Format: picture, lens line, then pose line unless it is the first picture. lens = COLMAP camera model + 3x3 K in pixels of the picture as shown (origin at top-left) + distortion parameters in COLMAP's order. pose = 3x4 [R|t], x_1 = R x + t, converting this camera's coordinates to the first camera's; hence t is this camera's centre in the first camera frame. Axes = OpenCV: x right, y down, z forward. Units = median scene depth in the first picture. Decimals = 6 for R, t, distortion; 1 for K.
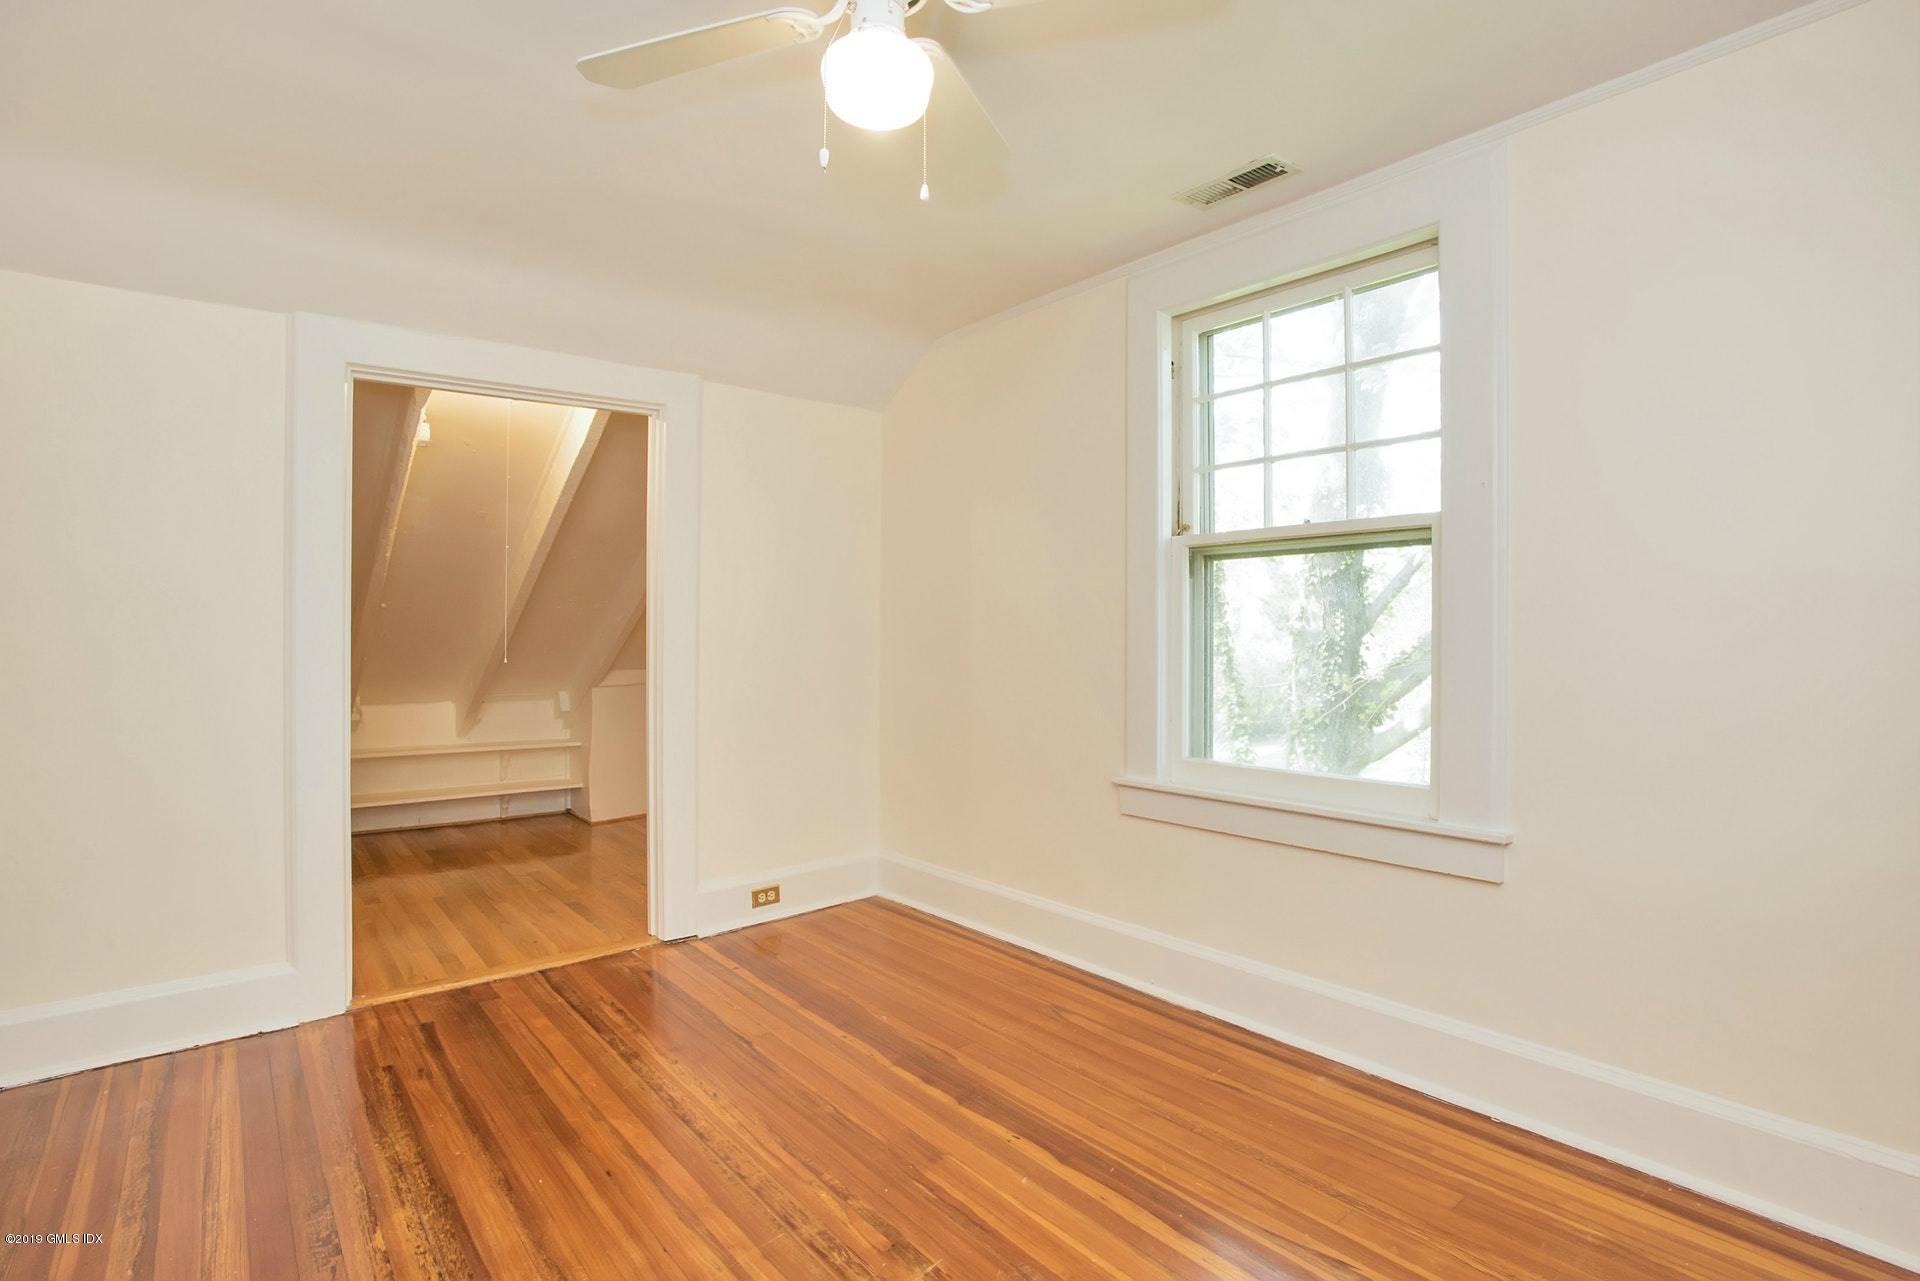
lens RADIAL K [[966.5, 0, 957.6], [0, 966.5, 635.5], [0, 0, 1]] dist [-0.084733, 0.043929]
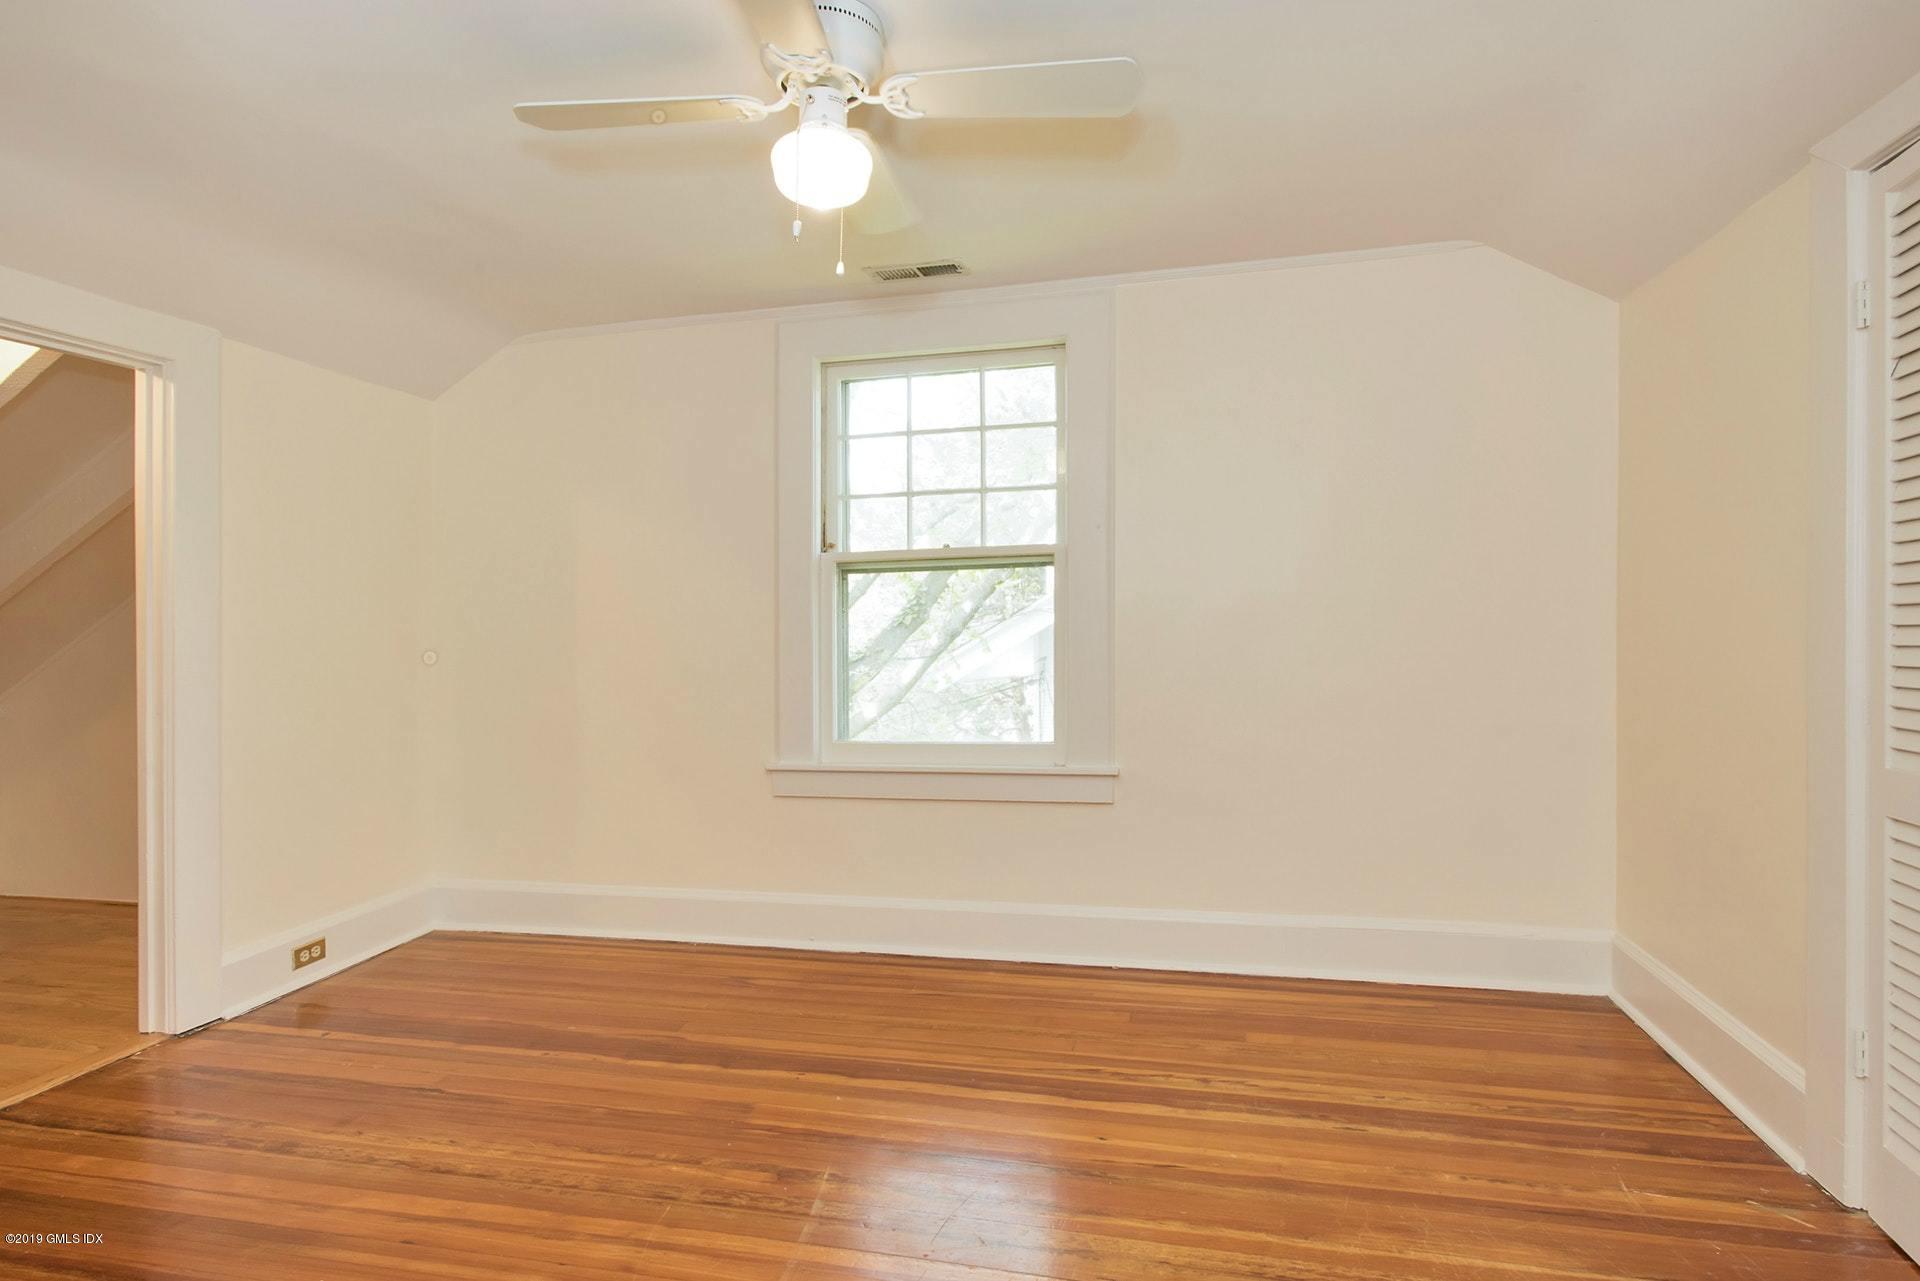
lens RADIAL K [[934.1, 0, 964.8], [0, 934.1, 652.5], [0, 0, 1]] dist [-0.000559, 0.000354]
pose [[0.815762, -0.027613, 0.577728, -0.309640], [0.020961, 0.999615, 0.018180, 0.000946], [-0.578007, -0.002720, 0.816027, -0.030125]]
